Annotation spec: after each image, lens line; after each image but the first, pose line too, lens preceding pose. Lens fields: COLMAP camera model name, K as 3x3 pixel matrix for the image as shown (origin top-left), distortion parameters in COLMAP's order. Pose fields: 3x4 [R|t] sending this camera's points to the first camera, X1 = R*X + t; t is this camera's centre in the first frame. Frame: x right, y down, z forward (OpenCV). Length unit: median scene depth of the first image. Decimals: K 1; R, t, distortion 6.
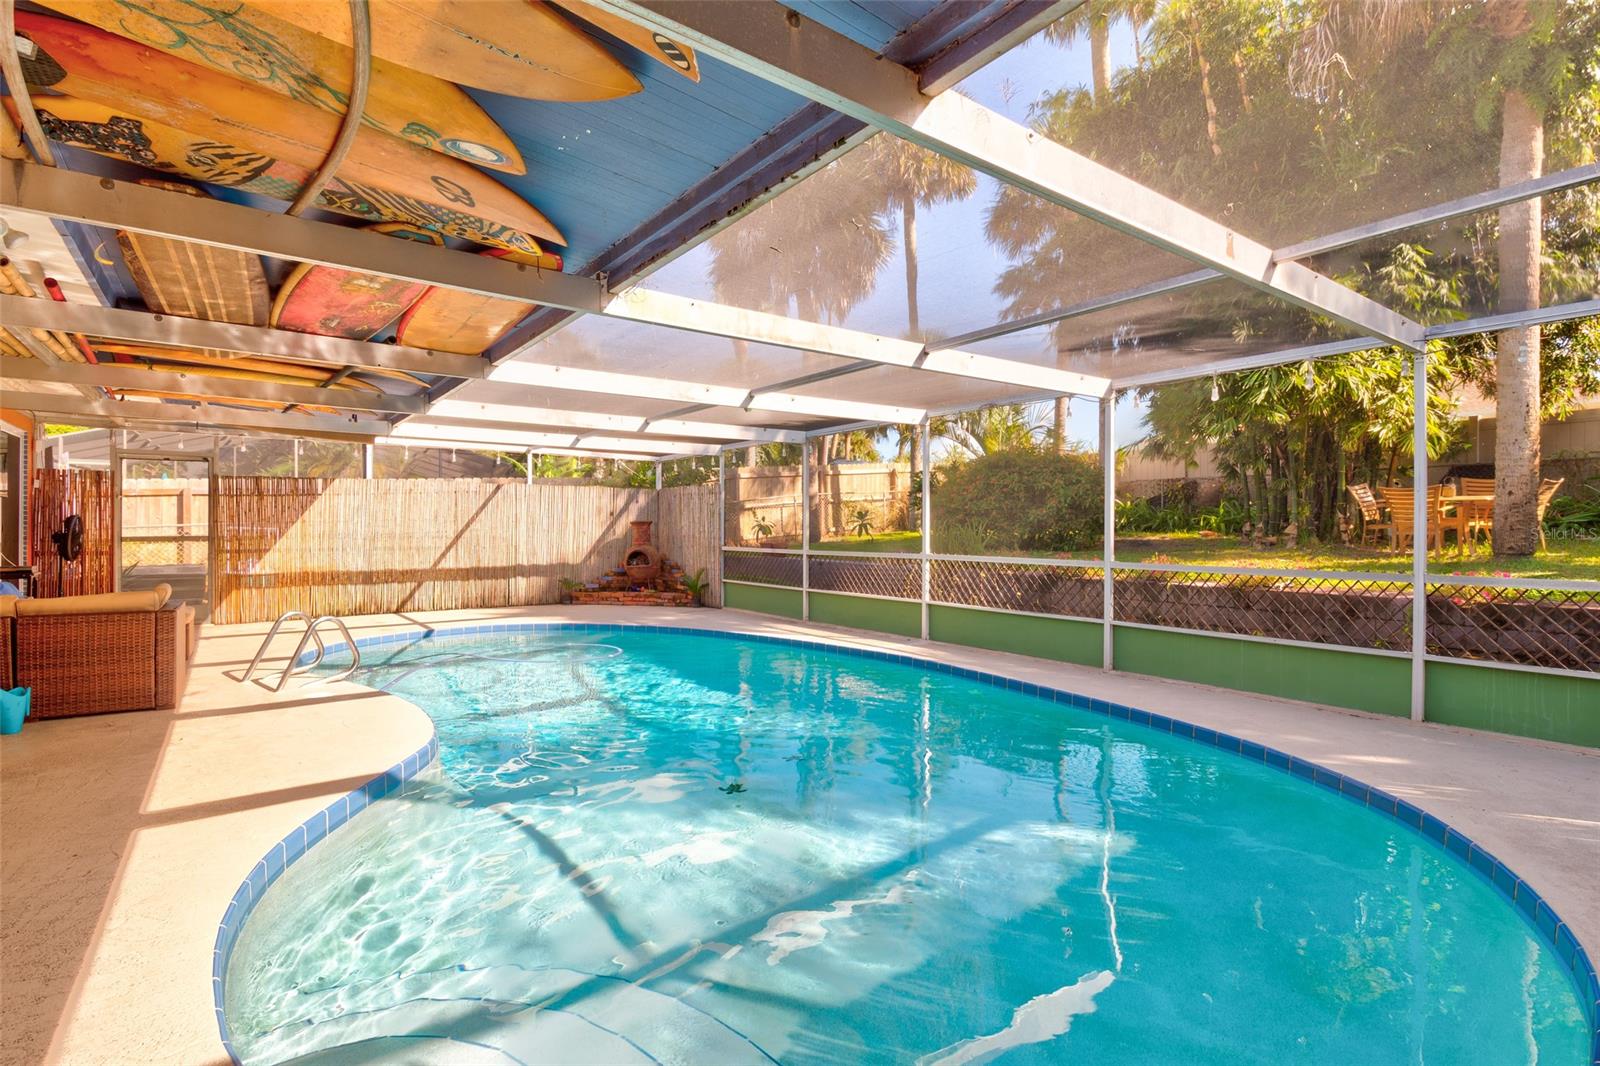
lens RADIAL K [[764.9, 0, 786.8], [0, 764.9, 531.1], [0, 0, 1]] dist [-0.001542, 0.000000]
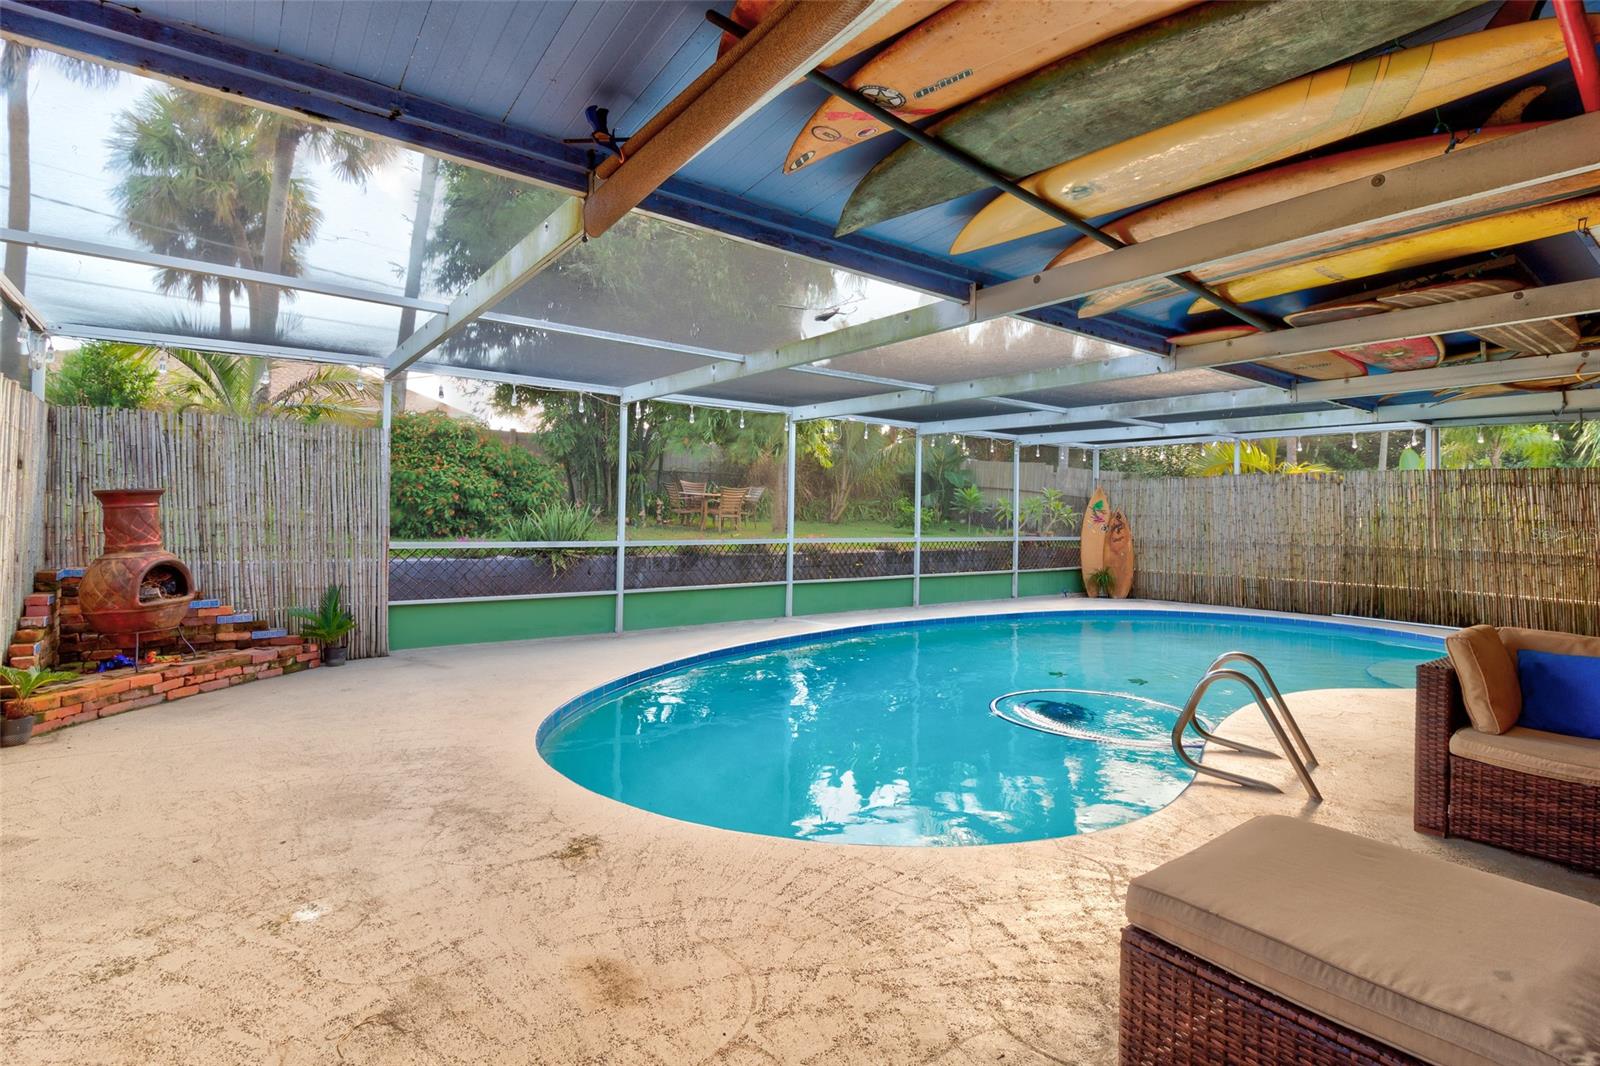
lens RADIAL K [[764.9, 0, 797.1], [0, 764.9, 530.5], [0, 0, 1]] dist [-0.001542, 0.000000]
pose [[-0.013235, -0.037489, 0.999209, -0.654897], [-0.018035, 0.999143, 0.037248, -0.016258], [-0.999750, -0.017528, -0.013899, 0.719621]]
